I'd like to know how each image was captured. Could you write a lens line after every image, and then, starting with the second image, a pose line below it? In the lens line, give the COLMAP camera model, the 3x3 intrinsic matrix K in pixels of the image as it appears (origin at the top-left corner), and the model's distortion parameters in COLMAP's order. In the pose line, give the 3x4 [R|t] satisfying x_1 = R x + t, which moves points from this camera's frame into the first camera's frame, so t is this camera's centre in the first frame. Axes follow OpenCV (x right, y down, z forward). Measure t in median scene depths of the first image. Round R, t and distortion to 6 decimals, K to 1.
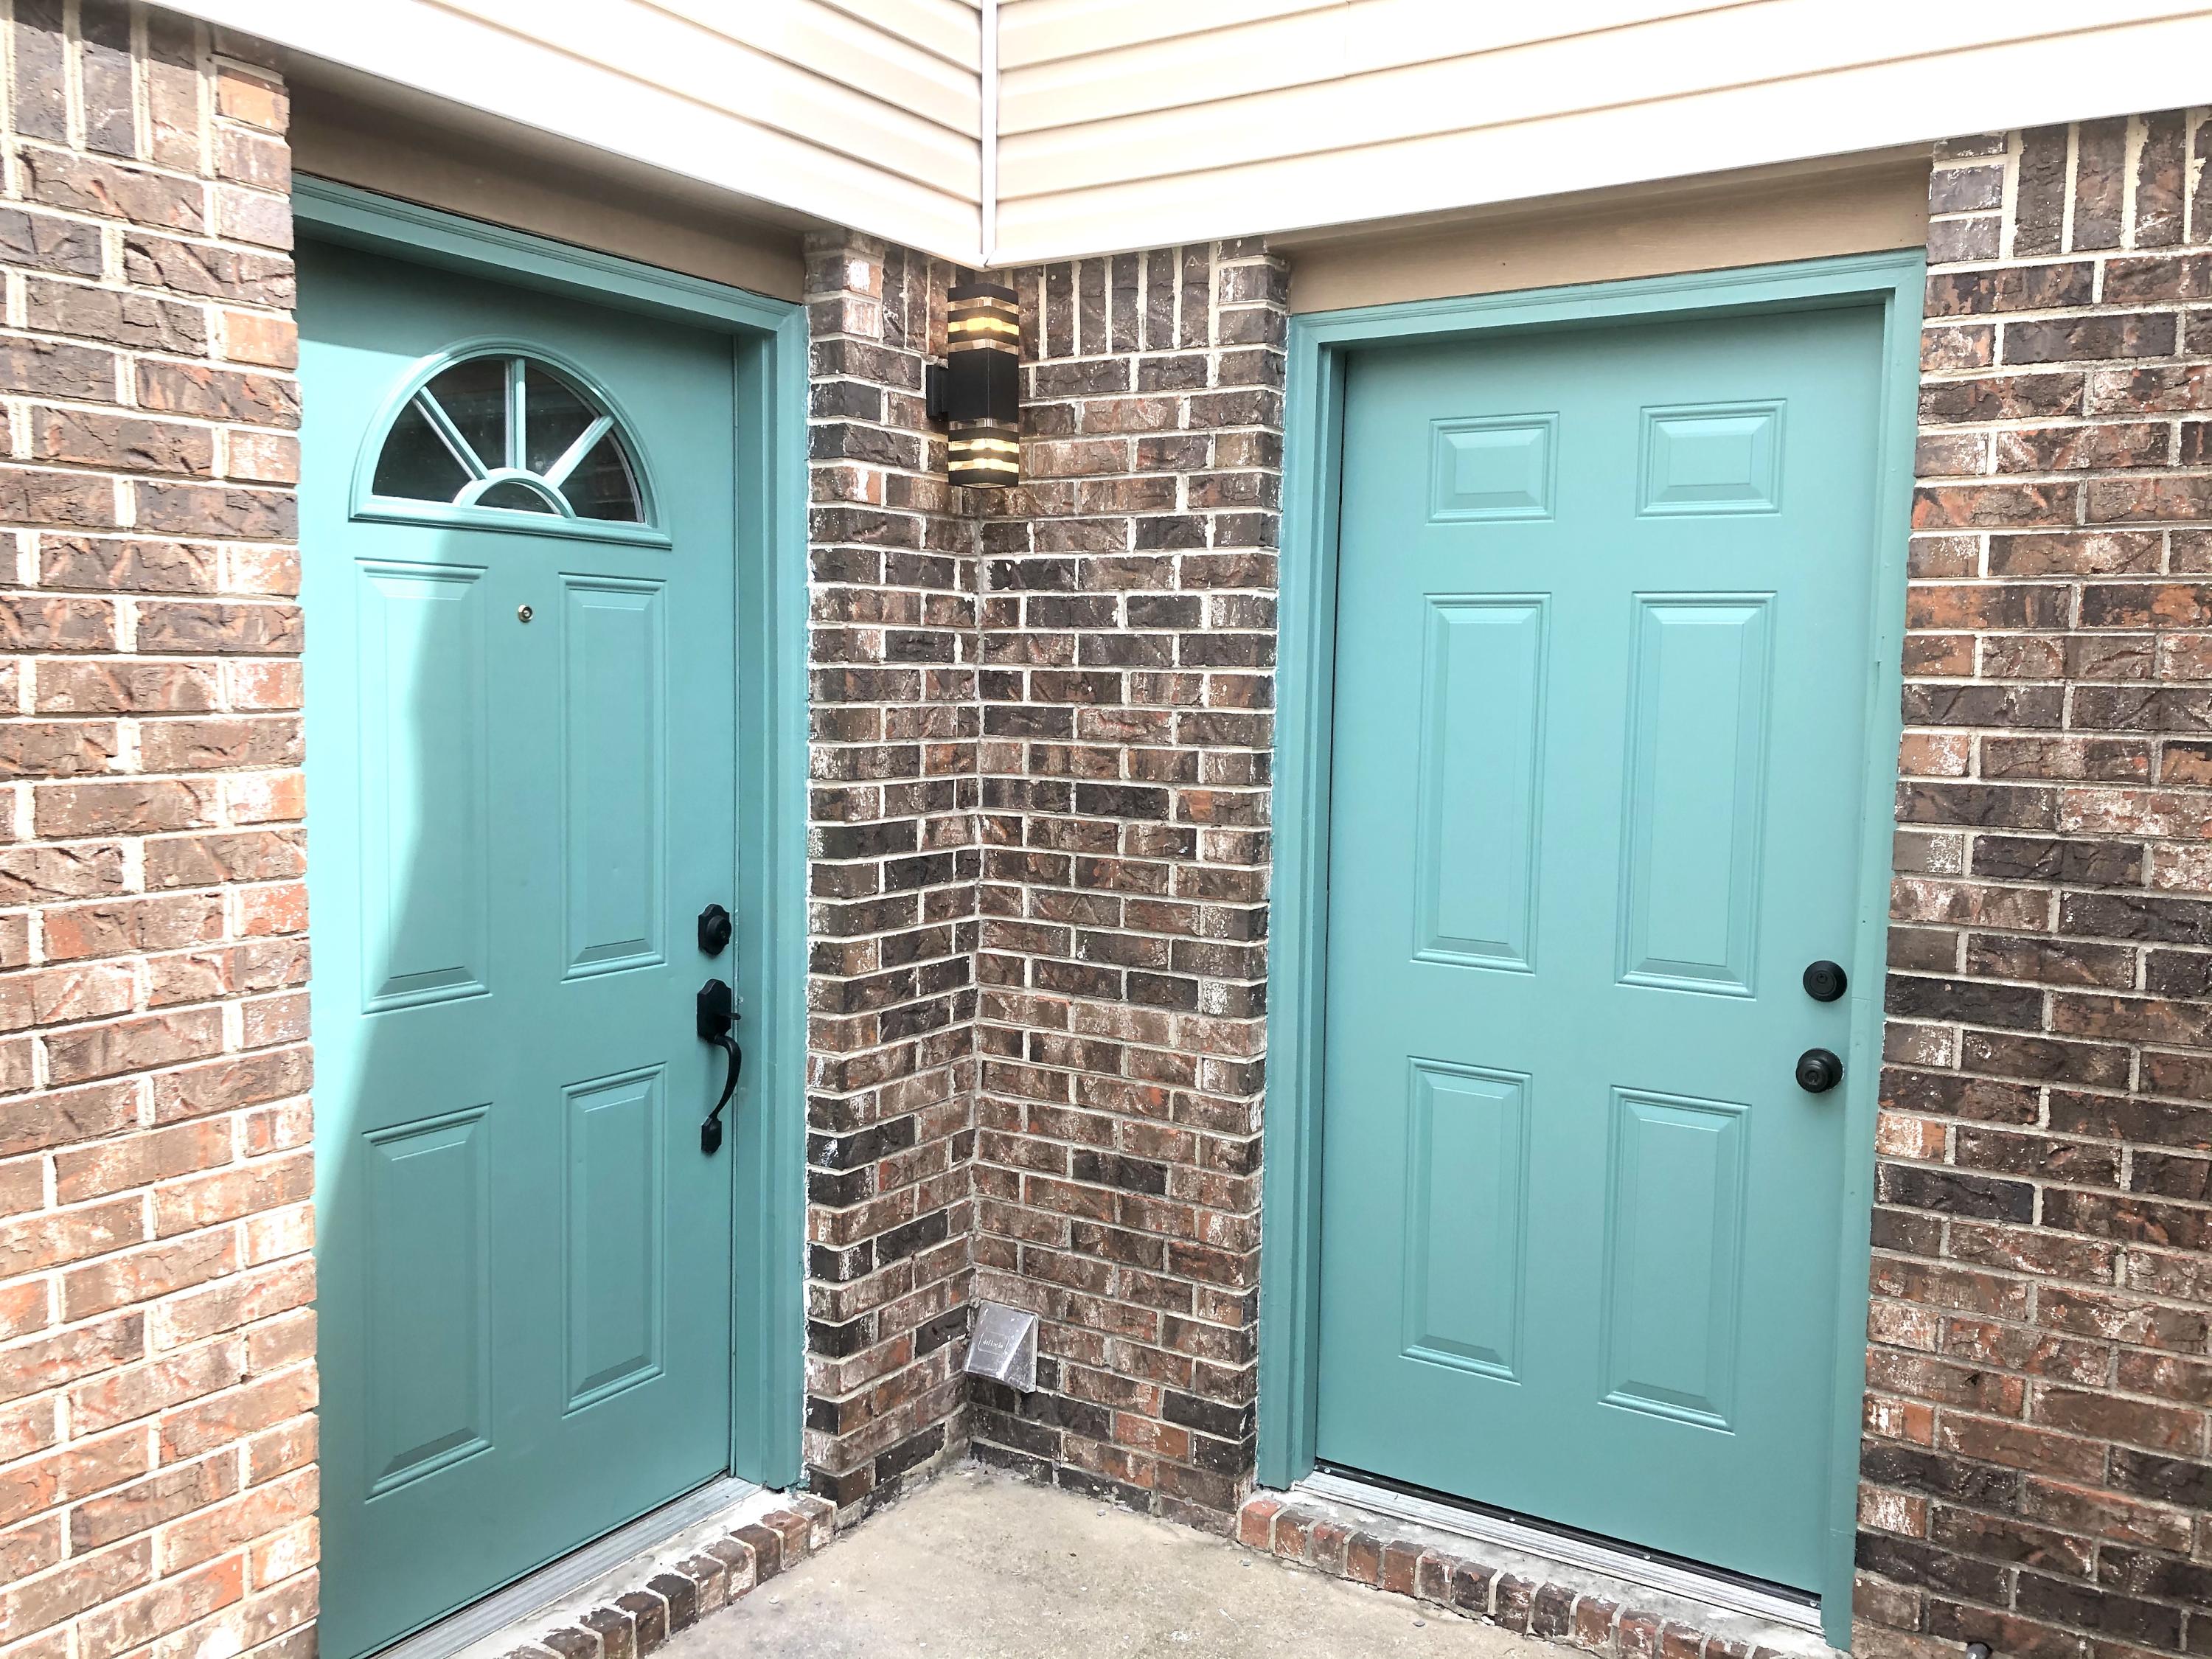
lens RADIAL K [[1834.4, 0, 1106.0], [0, 1834.4, 807.3], [0, 0, 1]] dist [0.087875, -0.106435]
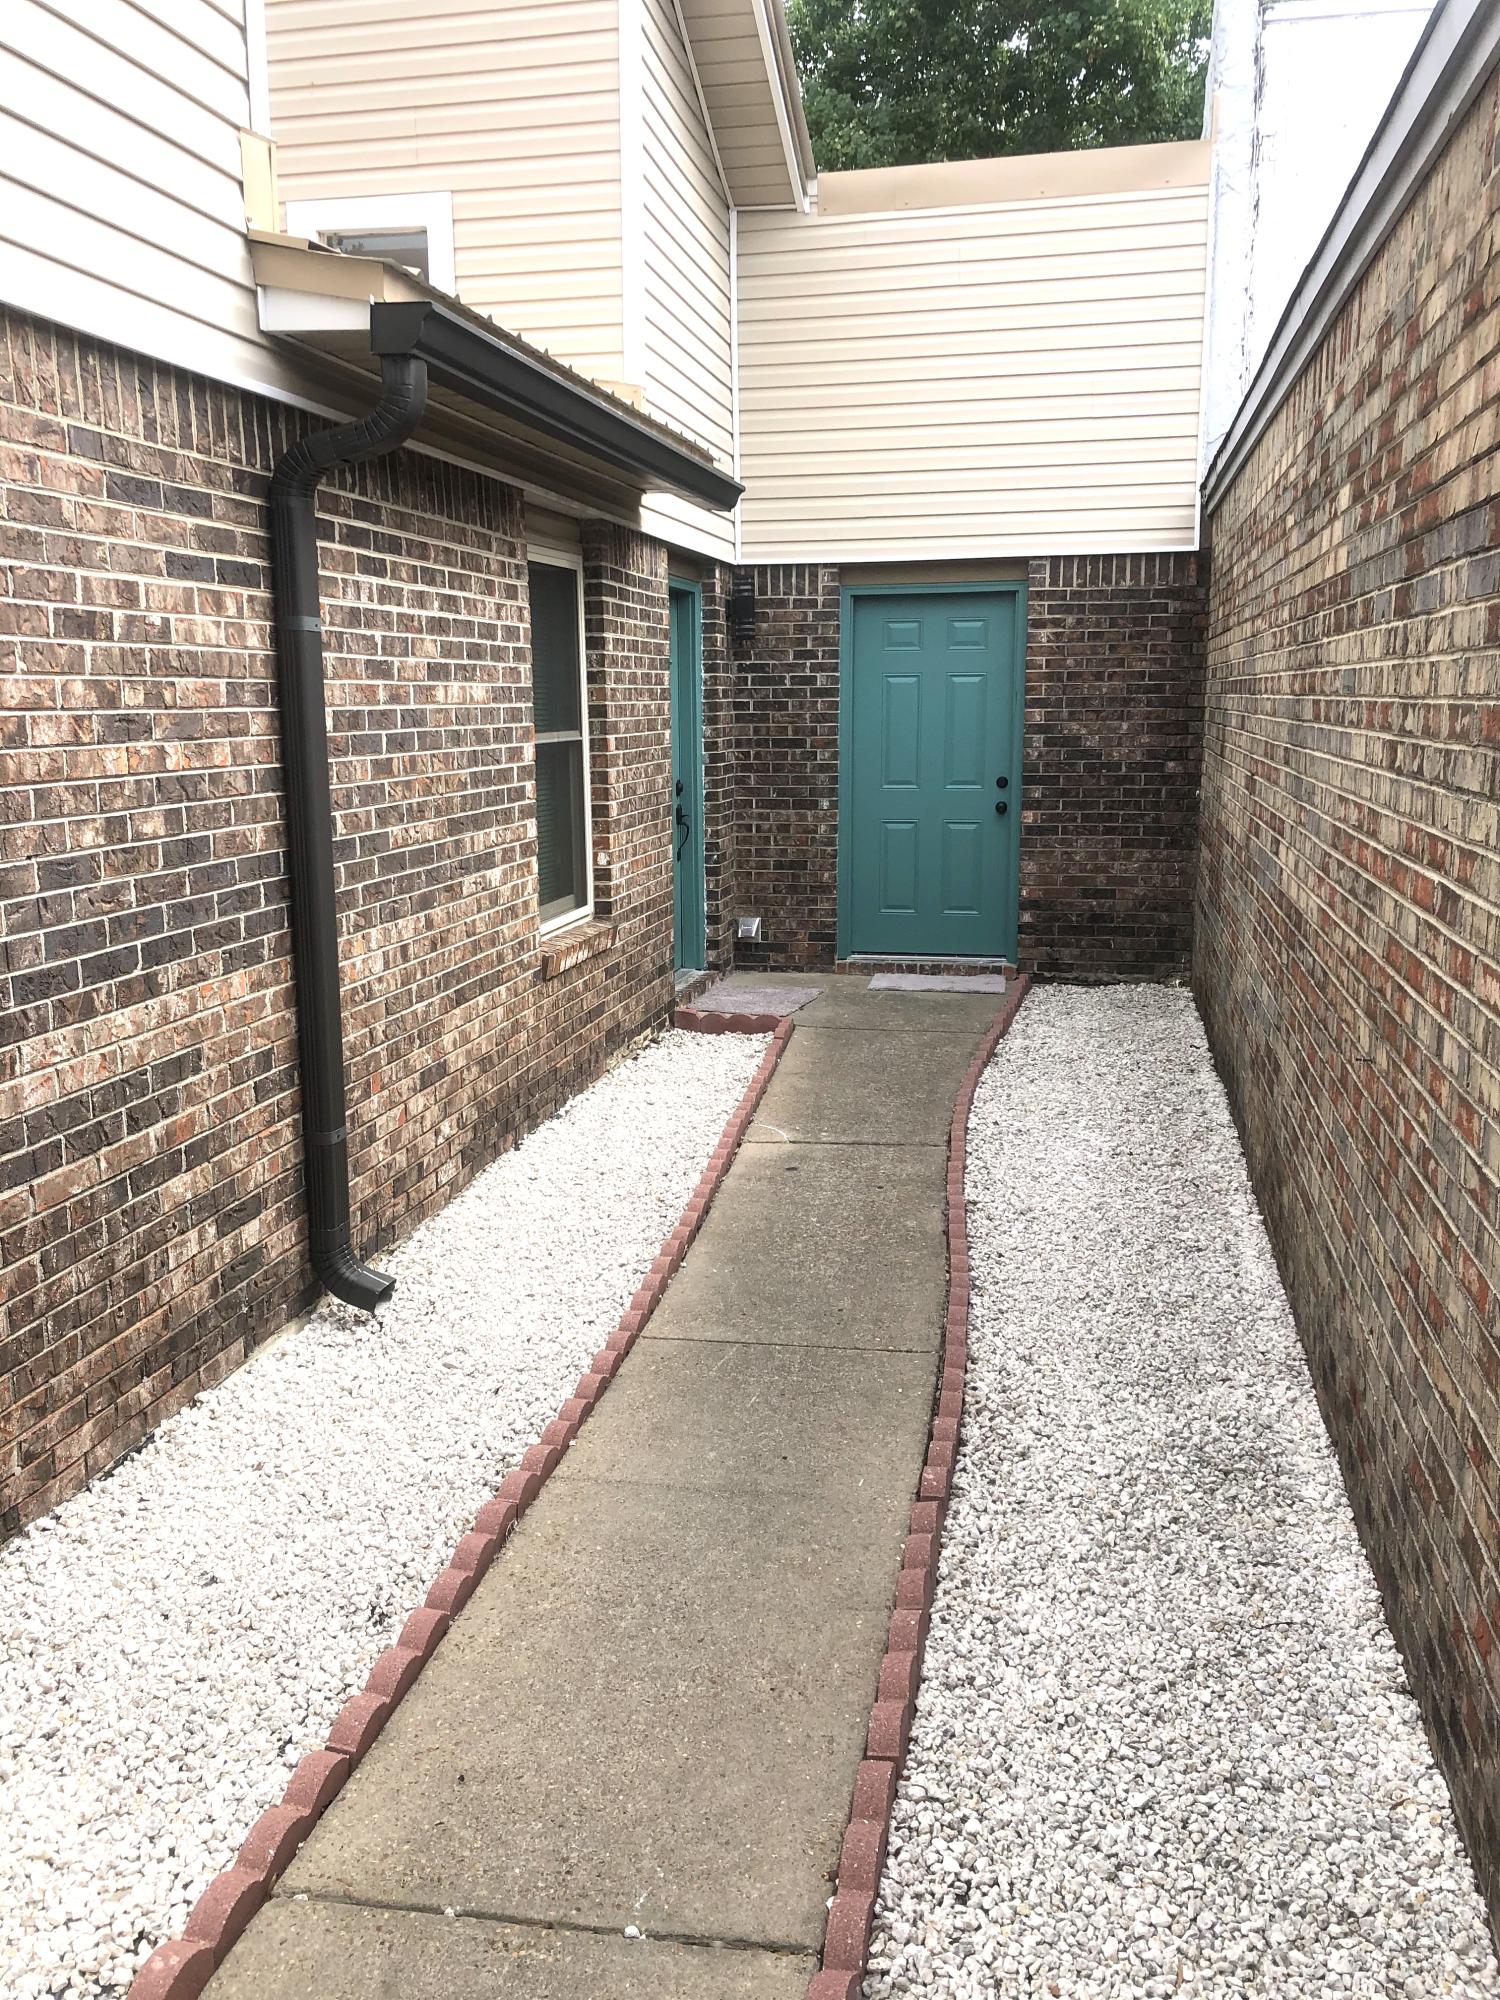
lens RADIAL K [[1643.6, 0, 750.0], [0, 1643.6, 1000.0], [0, 0, 1]] dist [0.060210, -0.096793]
pose [[0.933298, -0.088828, 0.347943, -1.094156], [0.052352, 0.992228, 0.112886, 0.113607], [-0.355266, -0.087140, 0.930695, -1.648181]]
